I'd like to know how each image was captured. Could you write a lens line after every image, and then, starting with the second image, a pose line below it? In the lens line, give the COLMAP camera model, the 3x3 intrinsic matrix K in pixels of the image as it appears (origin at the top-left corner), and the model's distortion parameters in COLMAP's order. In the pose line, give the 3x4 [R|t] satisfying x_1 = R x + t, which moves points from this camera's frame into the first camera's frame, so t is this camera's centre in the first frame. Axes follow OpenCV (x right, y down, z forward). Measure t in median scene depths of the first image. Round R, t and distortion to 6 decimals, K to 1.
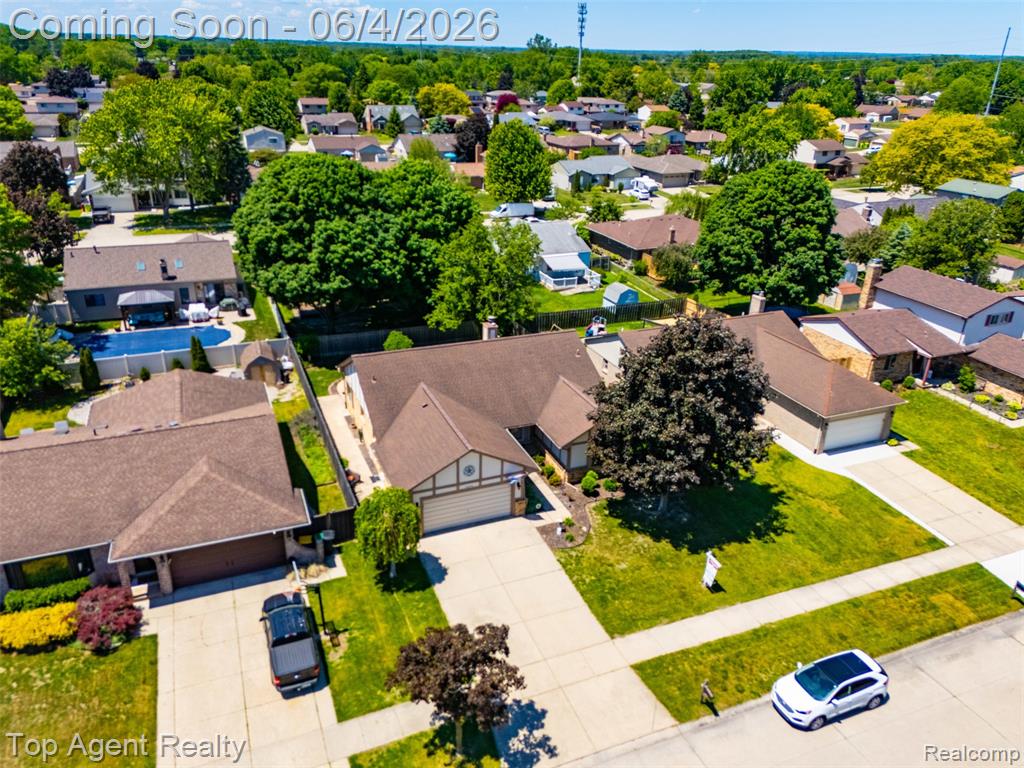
lens RADIAL K [[750.3, 0, 512.3], [0, 750.3, 387.6], [0, 0, 1]] dist [0.074467, -0.073617]
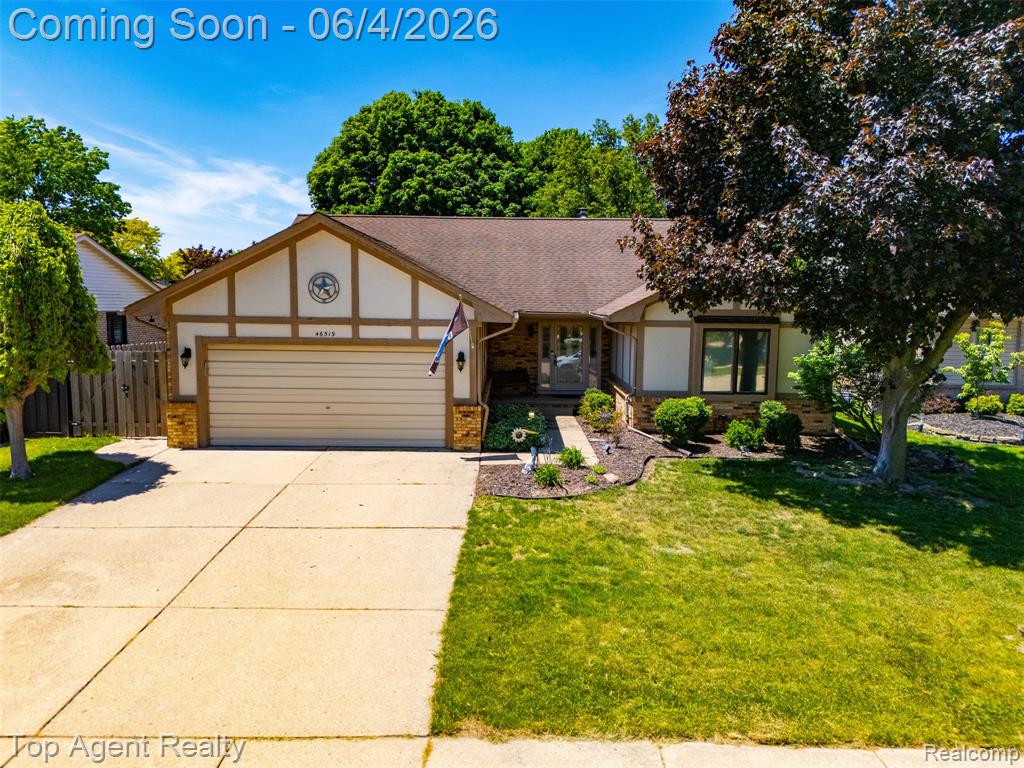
lens RADIAL K [[739.8, 0, 512.1], [0, 739.8, 409.9], [0, 0, 1]] dist [0.104976, -0.120349]
pose [[0.920433, 0.035939, -0.389245, 0.131123], [-0.144925, 0.956175, -0.254415, 0.178929], [0.363043, 0.290583, 0.885303, 0.488148]]
